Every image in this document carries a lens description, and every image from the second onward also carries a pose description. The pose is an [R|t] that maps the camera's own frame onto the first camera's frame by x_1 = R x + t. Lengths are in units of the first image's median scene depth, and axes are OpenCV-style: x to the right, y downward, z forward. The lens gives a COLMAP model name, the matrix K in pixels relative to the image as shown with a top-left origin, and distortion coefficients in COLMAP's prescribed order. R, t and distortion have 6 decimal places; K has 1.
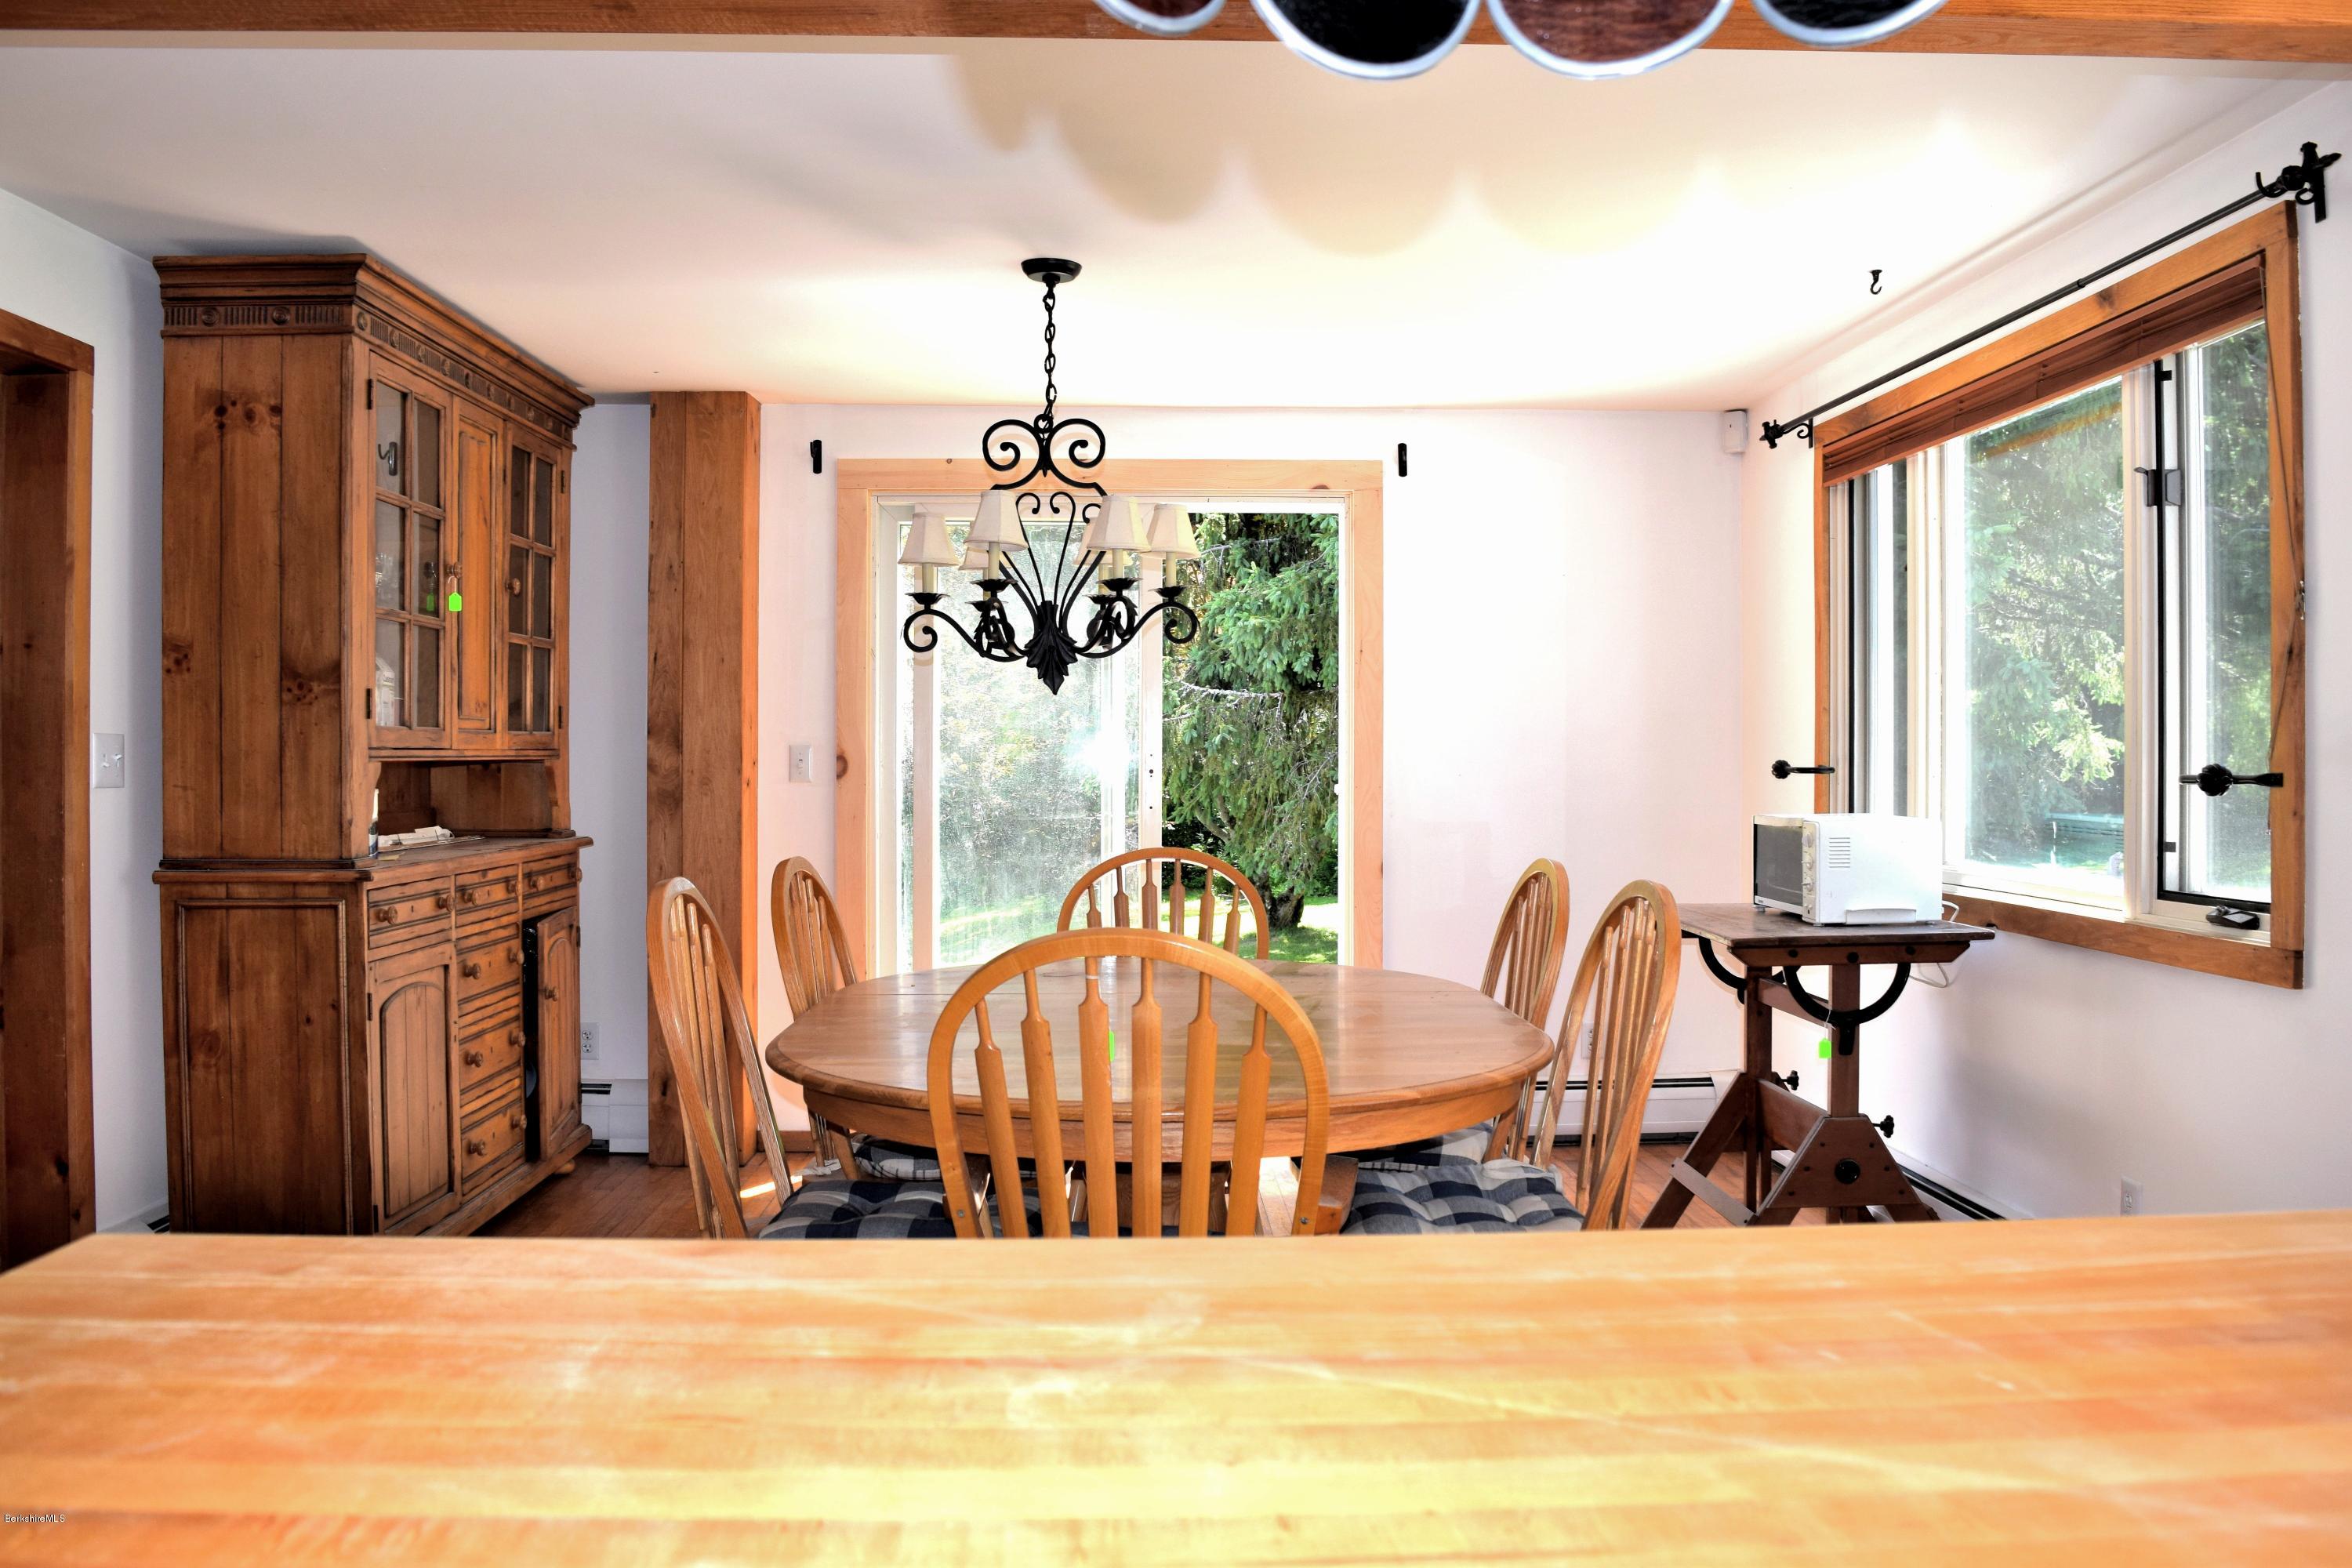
lens RADIAL K [[1881.2, 0, 1233.8], [0, 1881.2, 730.4], [0, 0, 1]] dist [-0.103633, 0.049984]
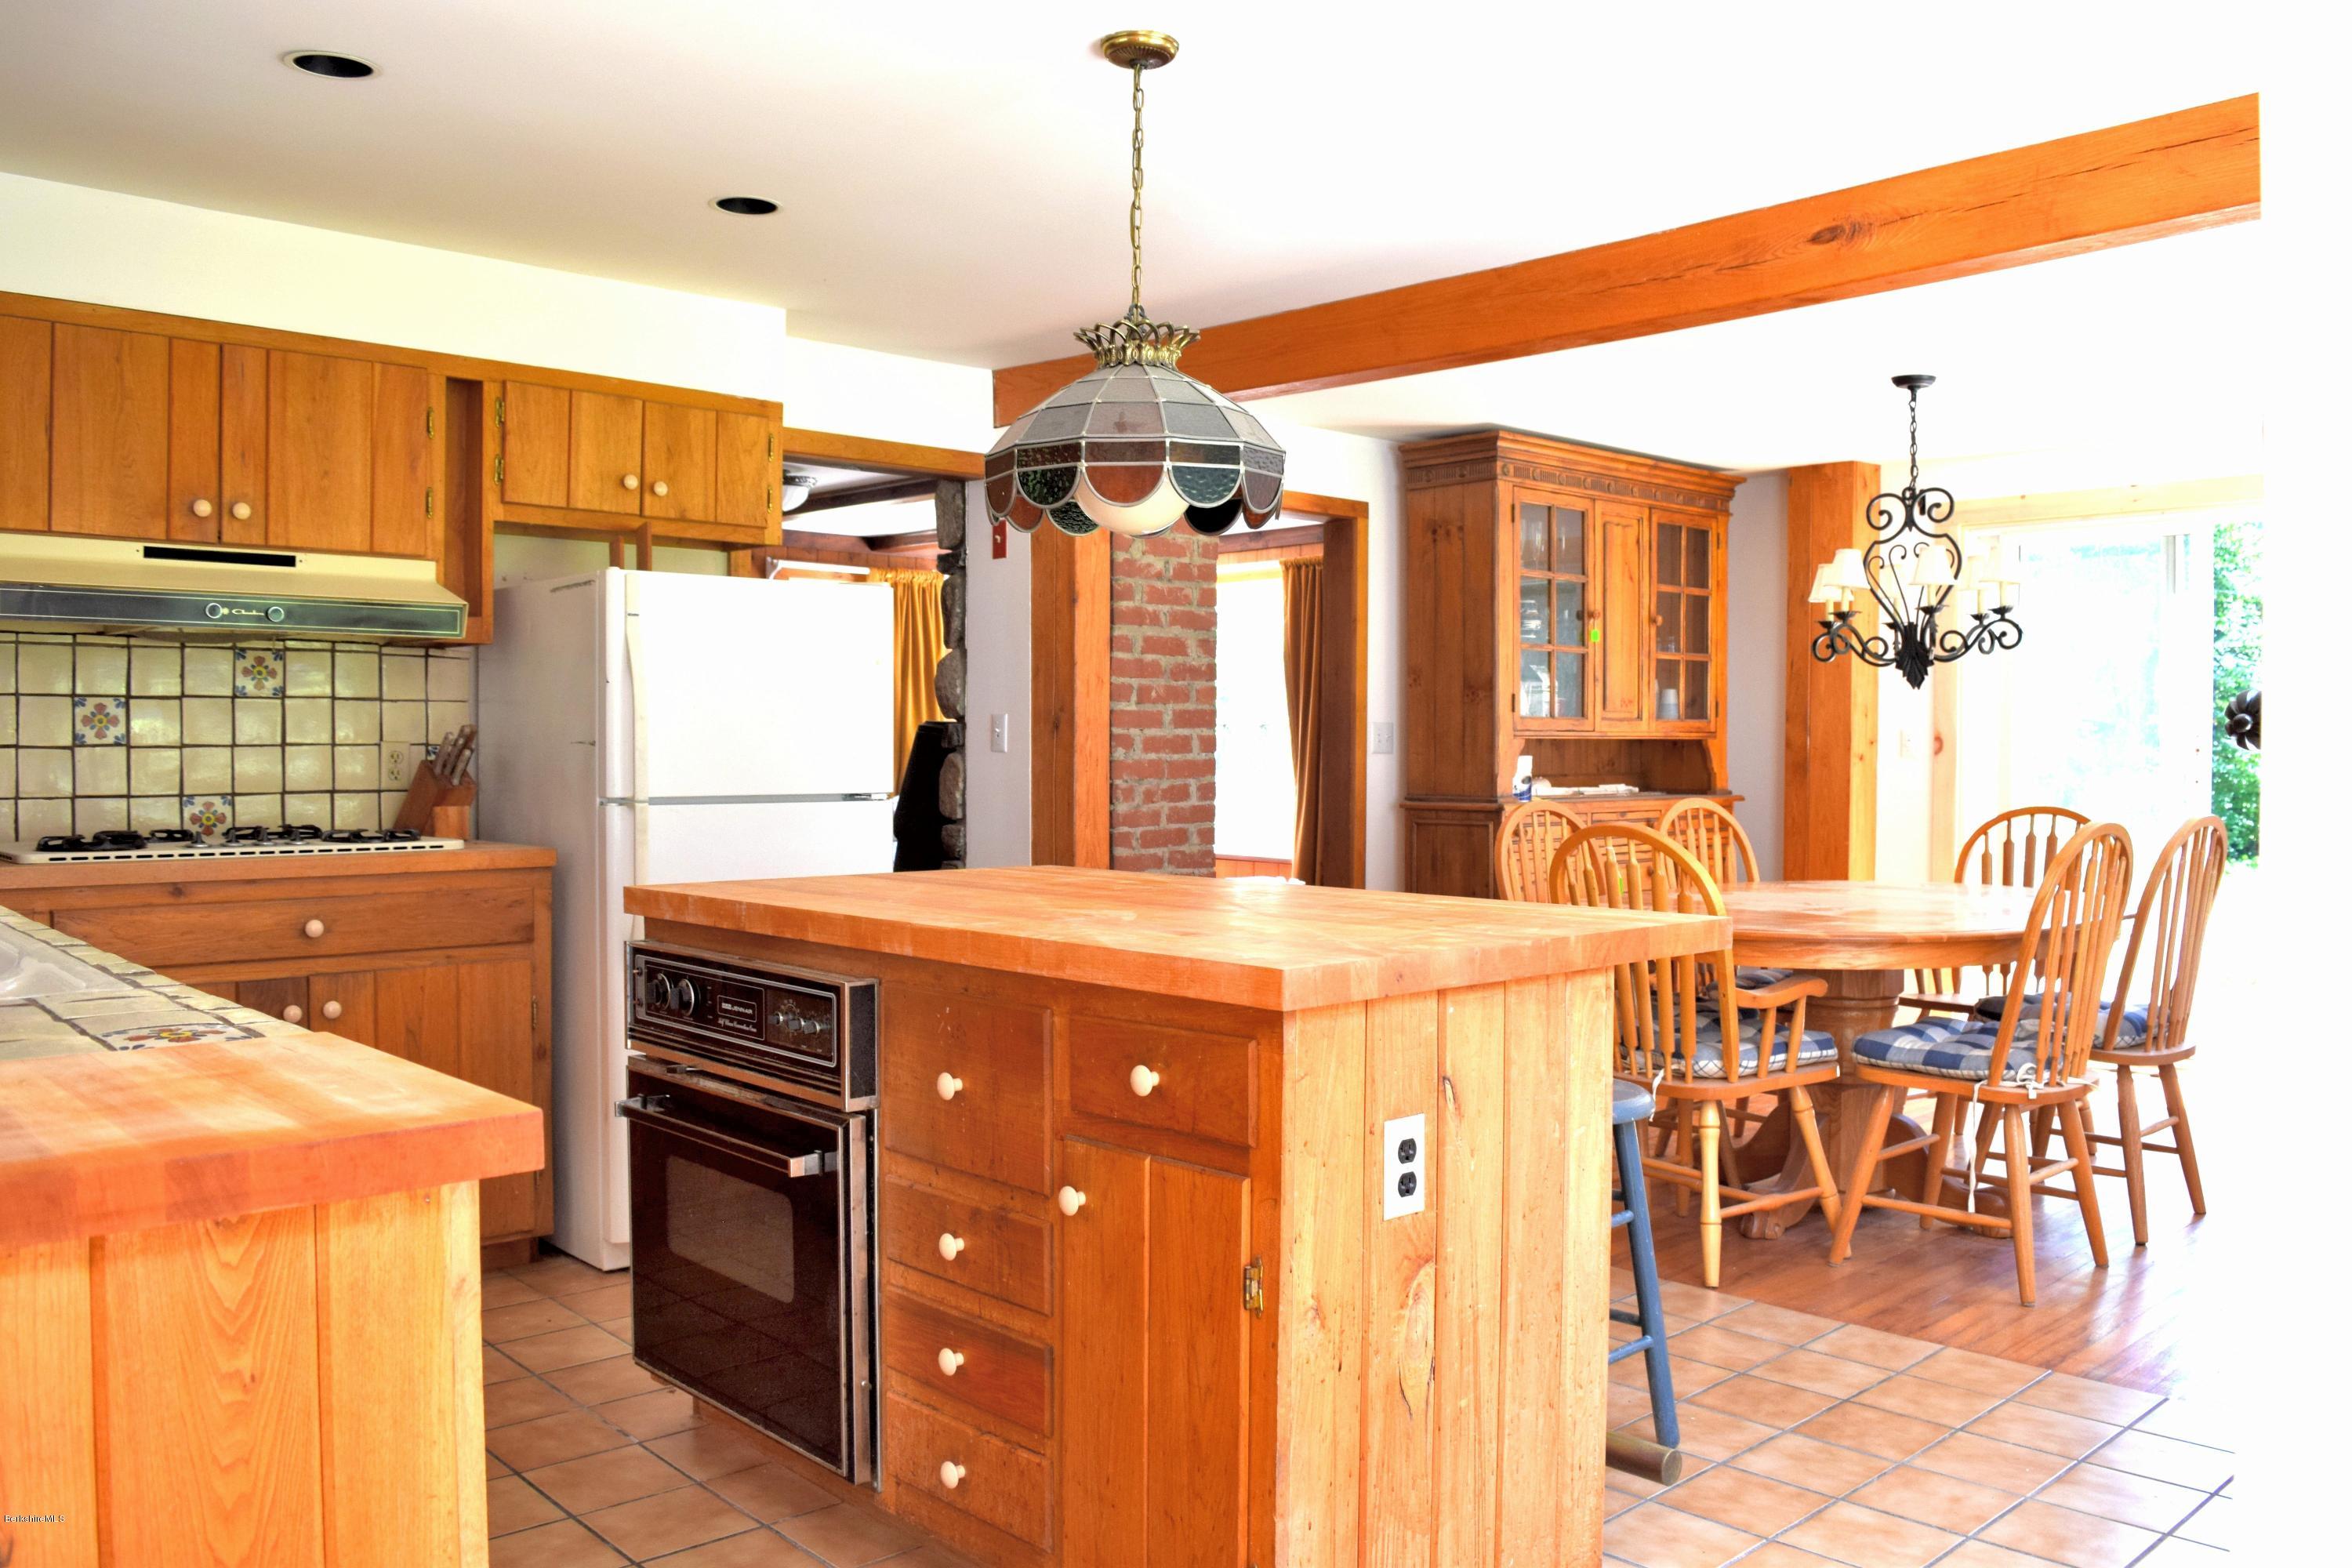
lens RADIAL K [[1833.9, 0, 1190.7], [0, 1833.9, 785.6], [0, 0, 1]] dist [-0.085273, 0.007546]
pose [[0.657044, 0.017686, -0.753645, 0.559279], [0.009243, 0.999461, 0.031514, 0.004721], [0.753795, -0.027672, 0.656526, -0.281063]]
